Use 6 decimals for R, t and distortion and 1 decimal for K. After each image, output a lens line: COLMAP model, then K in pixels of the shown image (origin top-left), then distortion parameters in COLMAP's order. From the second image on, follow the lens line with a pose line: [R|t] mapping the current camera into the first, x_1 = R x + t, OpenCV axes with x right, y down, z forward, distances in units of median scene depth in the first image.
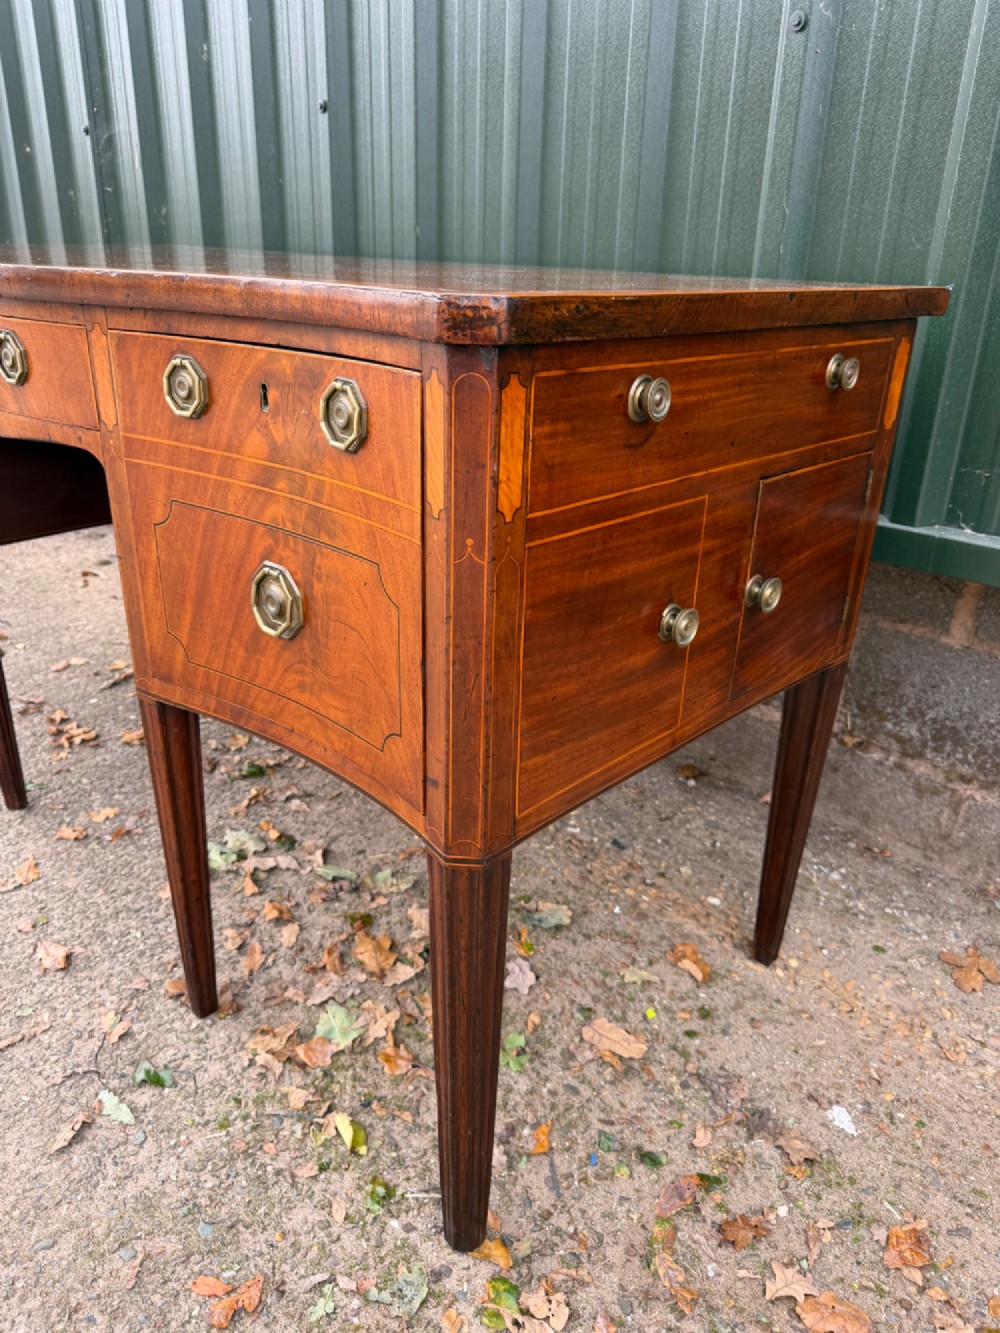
lens RADIAL K [[943.3, 0, 500.0], [0, 943.3, 666.5], [0, 0, 1]] dist [0.004409, -0.006511]
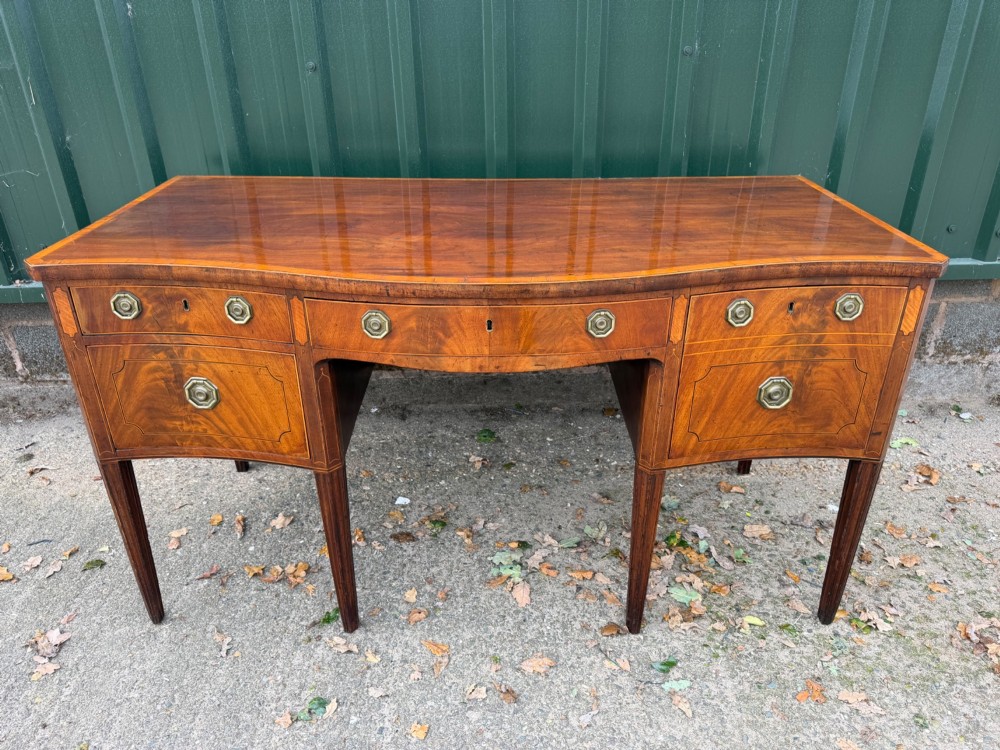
lens RADIAL K [[704.5, 0, 499.7], [0, 704.5, 370.6], [0, 0, 1]] dist [0.026676, -0.030655]
pose [[0.706207, -0.351133, 0.614799, -1.292763], [0.307910, 0.934253, 0.179895, -0.468781], [-0.637545, 0.062260, 0.767894, 0.114318]]
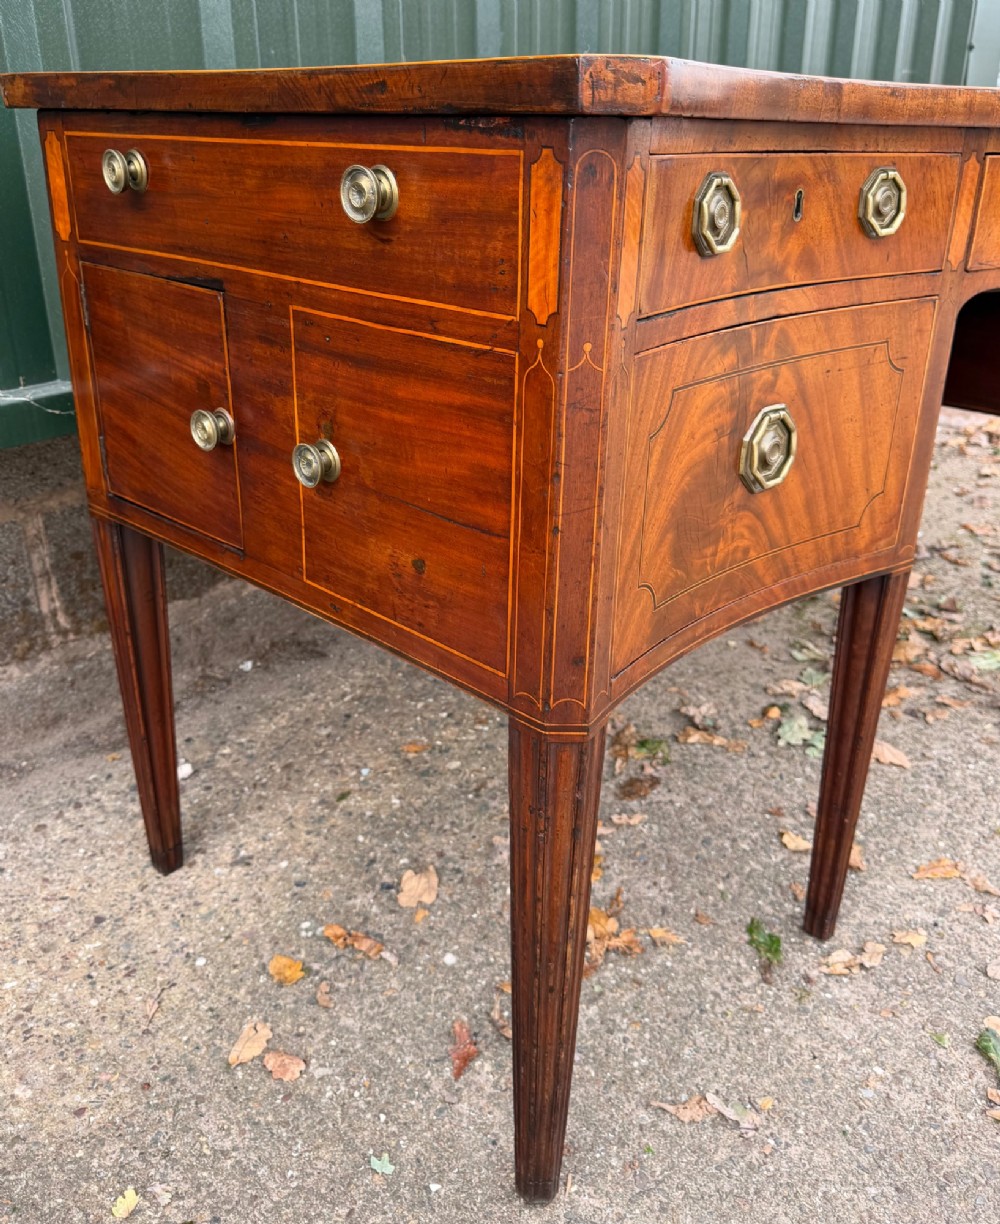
lens RADIAL K [[1056.0, 0, 504.0], [0, 1056.0, 539.9], [0, 0, 1]] dist [0.042161, -0.014811]
pose [[-0.039053, -0.395781, 0.917514, -1.635742], [0.393716, 0.837839, 0.378170, -0.680597], [-0.918402, 0.376009, 0.123105, 1.531398]]
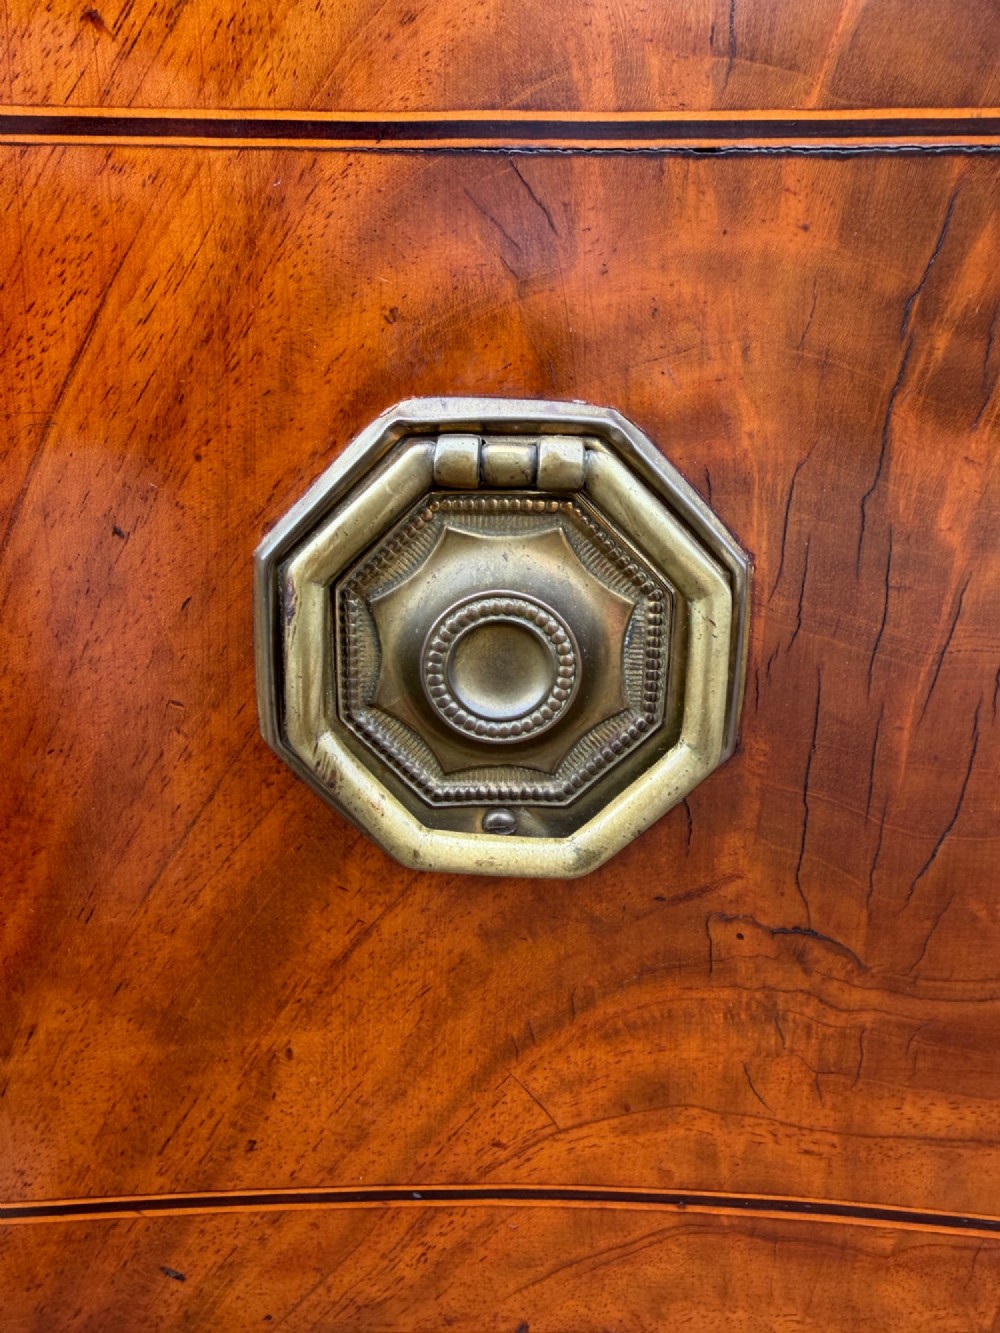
lens RADIAL K [[939.7, 0, 497.2], [0, 939.7, 669.4], [0, 0, 1]] dist [0.021511, -0.023504]
pose [[0.765513, -0.178936, 0.618039, -0.260840], [0.263686, 0.963430, -0.047670, -0.045494], [-0.586907, 0.199460, 0.784701, 0.676875]]
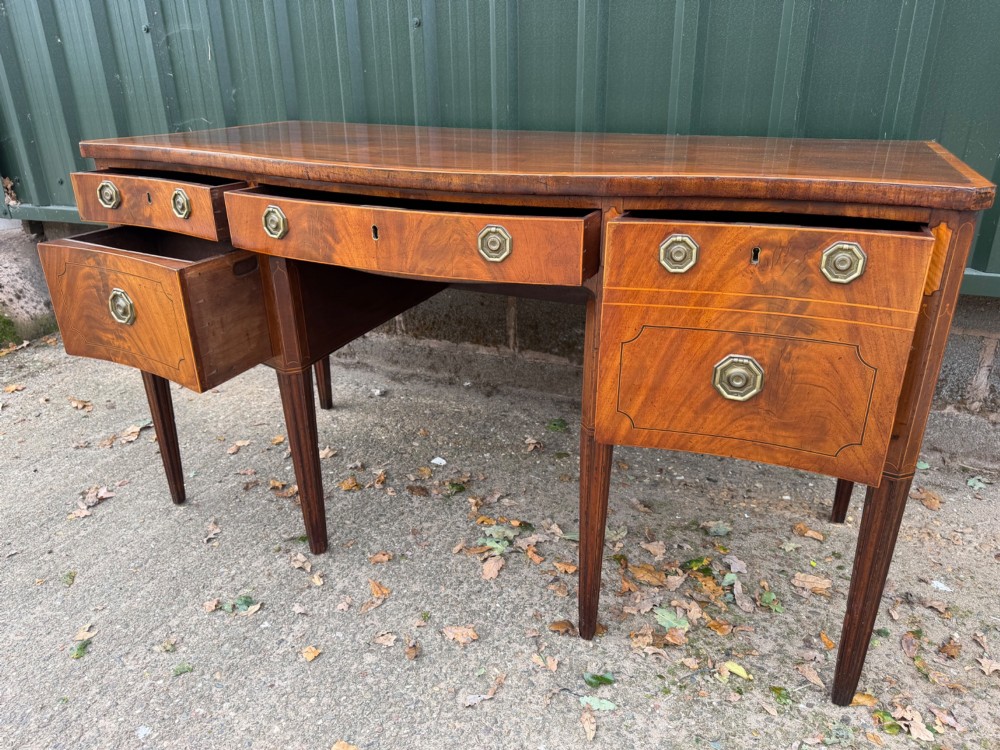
lens RADIAL K [[700.1, 0, 506.8], [0, 700.1, 374.4], [0, 0, 1]] dist [0.037038, -0.040681]
pose [[0.930926, -0.170081, 0.323185, -0.824590], [0.174081, 0.984589, 0.016718, -0.104856], [-0.321048, 0.040698, 0.946188, -0.058646]]
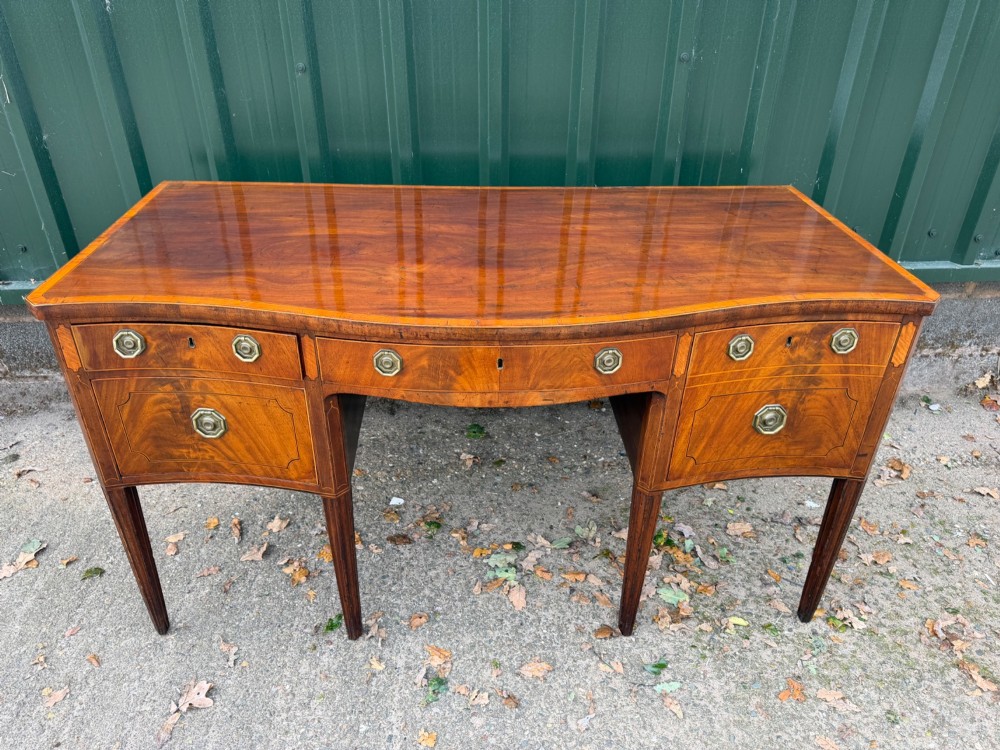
lens RADIAL K [[704.9, 0, 496.7], [0, 704.9, 373.9], [0, 0, 1]] dist [0.032427, -0.037150]
pose [[0.679000, -0.396438, 0.617897, -1.305503], [0.298729, 0.918031, 0.260731, -0.624499], [-0.670611, 0.007548, 0.741770, 0.137568]]
